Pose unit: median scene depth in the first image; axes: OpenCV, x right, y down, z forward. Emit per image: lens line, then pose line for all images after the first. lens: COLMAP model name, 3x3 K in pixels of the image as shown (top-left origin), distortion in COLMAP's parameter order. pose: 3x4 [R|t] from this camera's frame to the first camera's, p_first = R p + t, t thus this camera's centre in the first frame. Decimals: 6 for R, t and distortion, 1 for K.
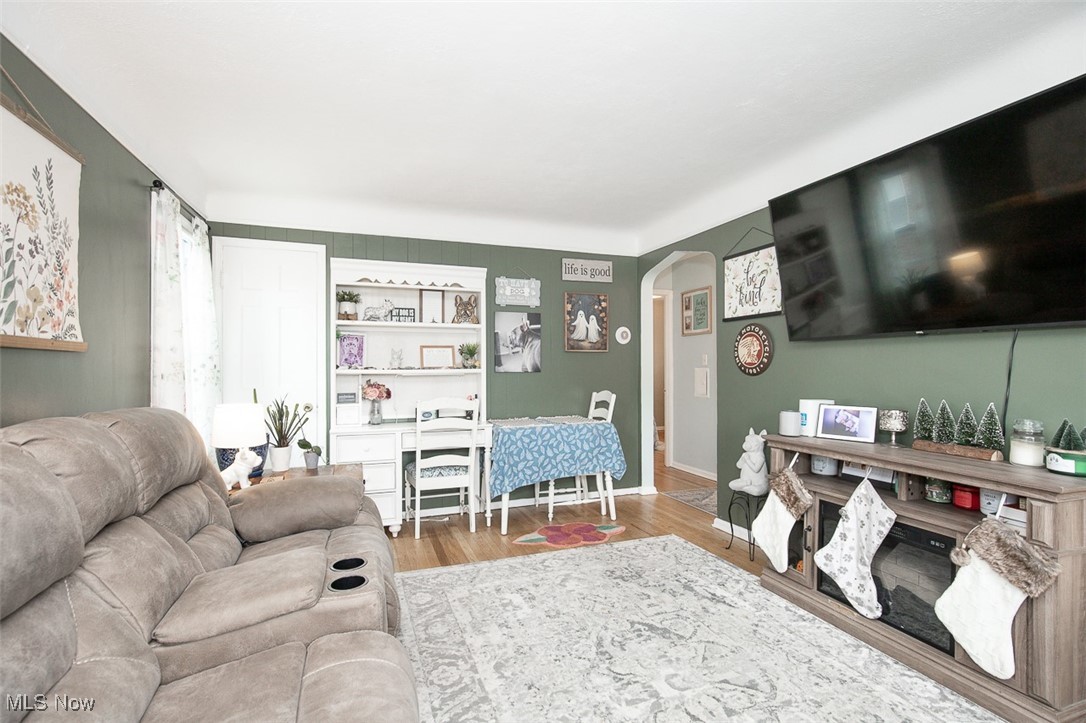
lens RADIAL K [[497.1, 0, 555.5], [0, 497.1, 366.5], [0, 0, 1]] dist [-0.009337, 0.000316]
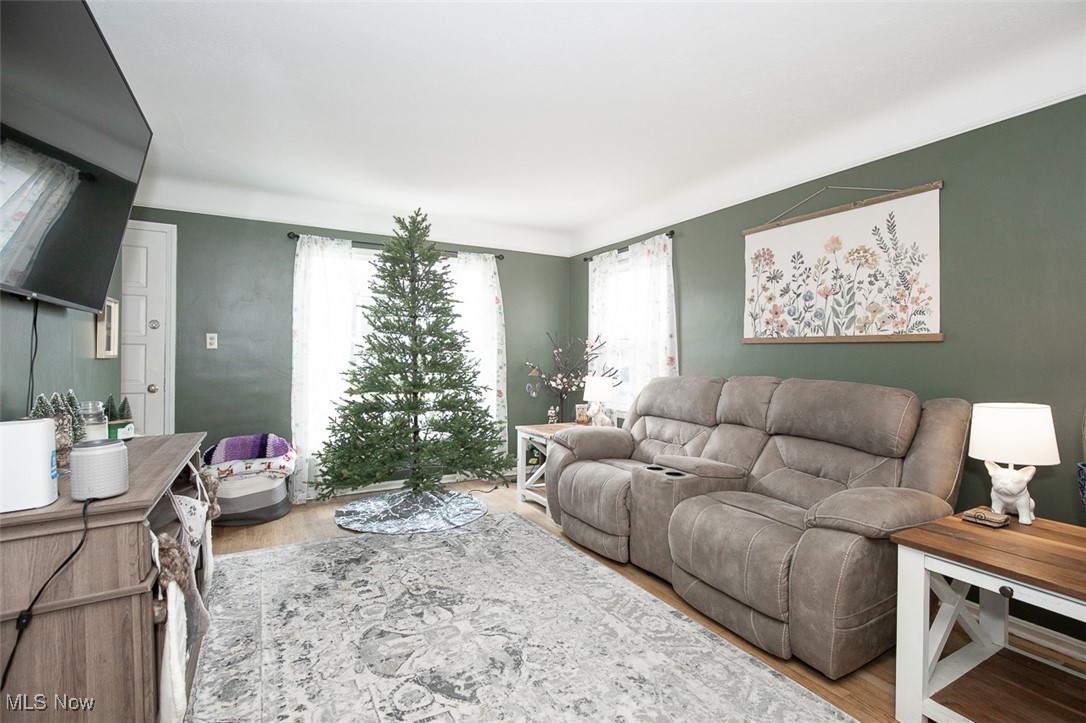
lens RADIAL K [[506.7, 0, 544.2], [0, 506.7, 356.1], [0, 0, 1]] dist [-0.012686, 0.000932]
pose [[-0.991842, -0.003553, -0.127421, 0.098534], [-0.003836, 0.999991, 0.001981, 0.005125], [0.127413, 0.002454, -0.991847, 1.175253]]
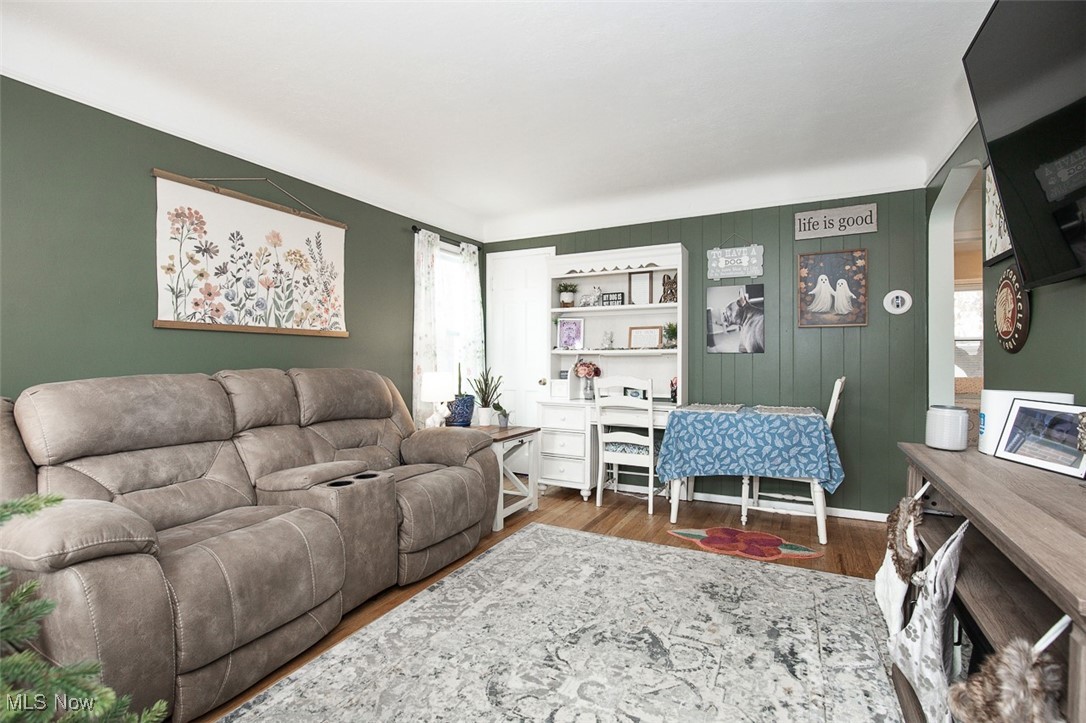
lens RADIAL K [[506.7, 0, 544.2], [0, 506.7, 356.1], [0, 0, 1]] dist [-0.012686, 0.000932]
pose [[0.665615, -0.000744, -0.746295, 0.469851], [0.000682, 1.000000, -0.000388, 0.021696], [0.746295, -0.000250, 0.665615, 0.183759]]
